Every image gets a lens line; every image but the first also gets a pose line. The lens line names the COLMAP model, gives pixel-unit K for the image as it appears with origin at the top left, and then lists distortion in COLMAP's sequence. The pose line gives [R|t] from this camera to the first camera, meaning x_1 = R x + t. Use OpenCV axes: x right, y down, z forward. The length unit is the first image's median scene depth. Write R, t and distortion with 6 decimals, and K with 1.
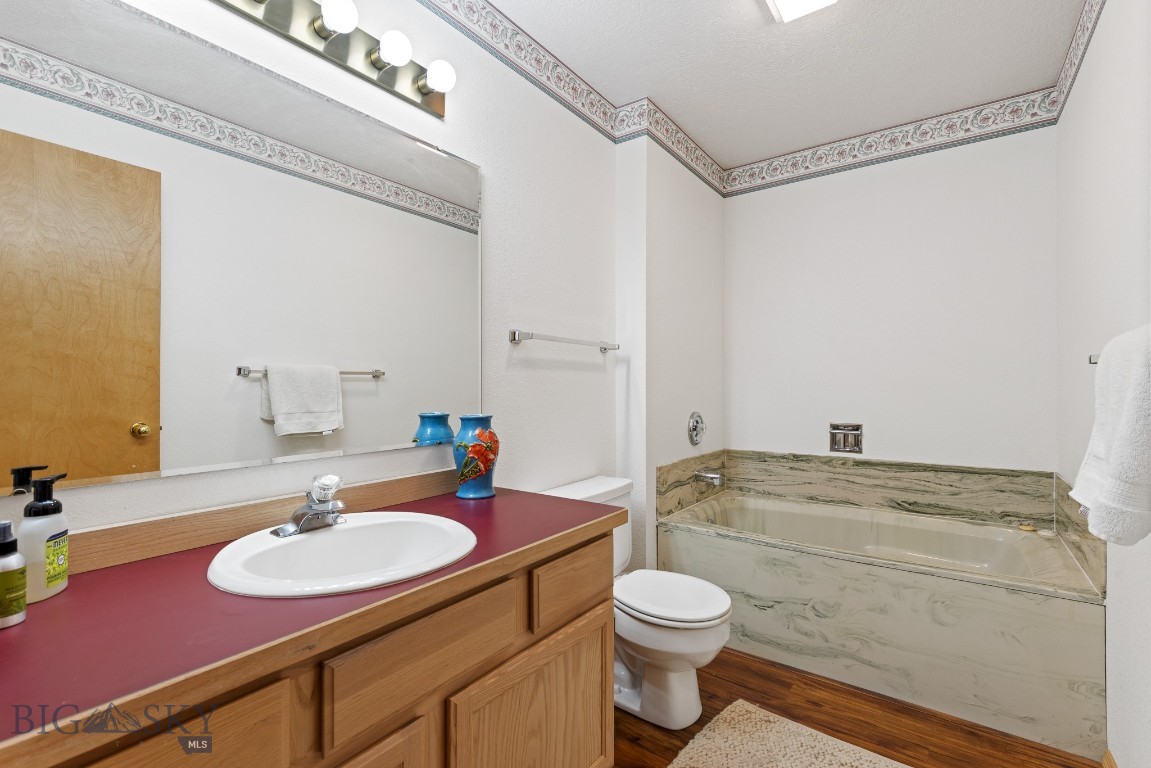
lens RADIAL K [[517.6, 0, 578.7], [0, 517.6, 379.8], [0, 0, 1]] dist [0.009603, -0.002044]
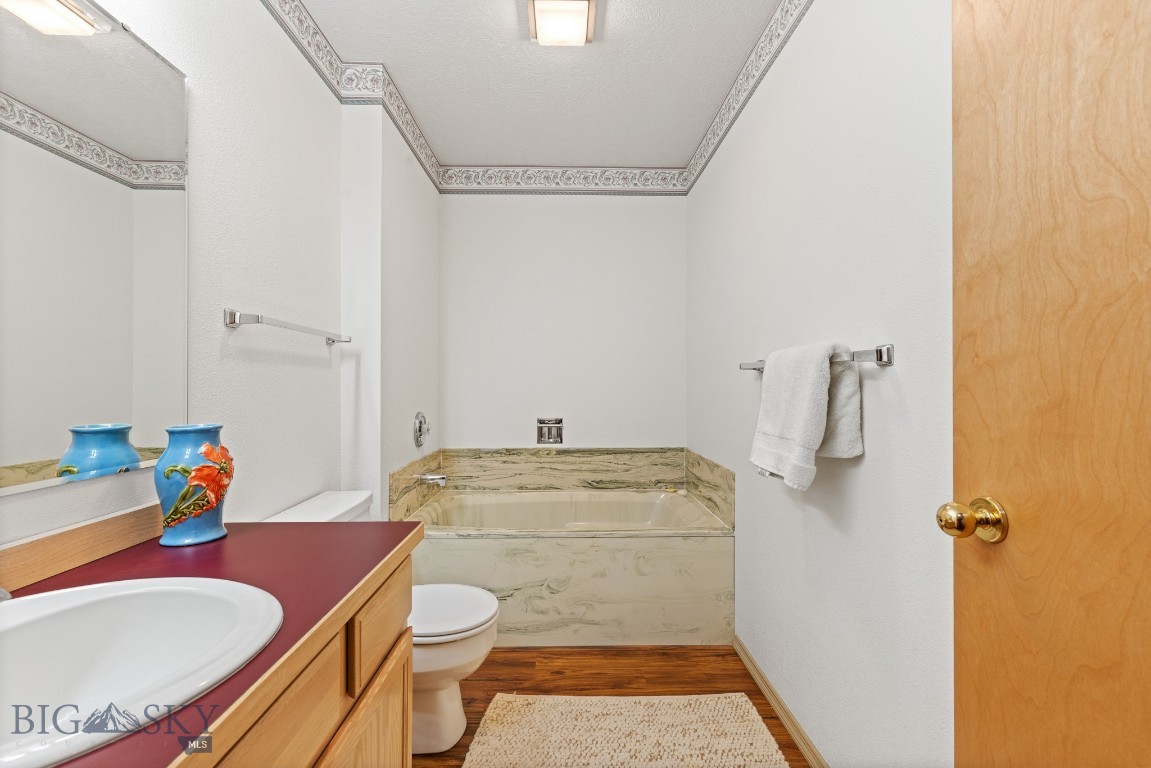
lens RADIAL K [[517.6, 0, 576.1], [0, 517.6, 379.0], [0, 0, 1]] dist [0.009603, -0.002044]
pose [[0.795813, 0.007257, 0.605499, -0.166274], [-0.007434, 0.999970, -0.002213, 0.001906], [-0.605496, -0.002740, 0.795843, 0.091716]]
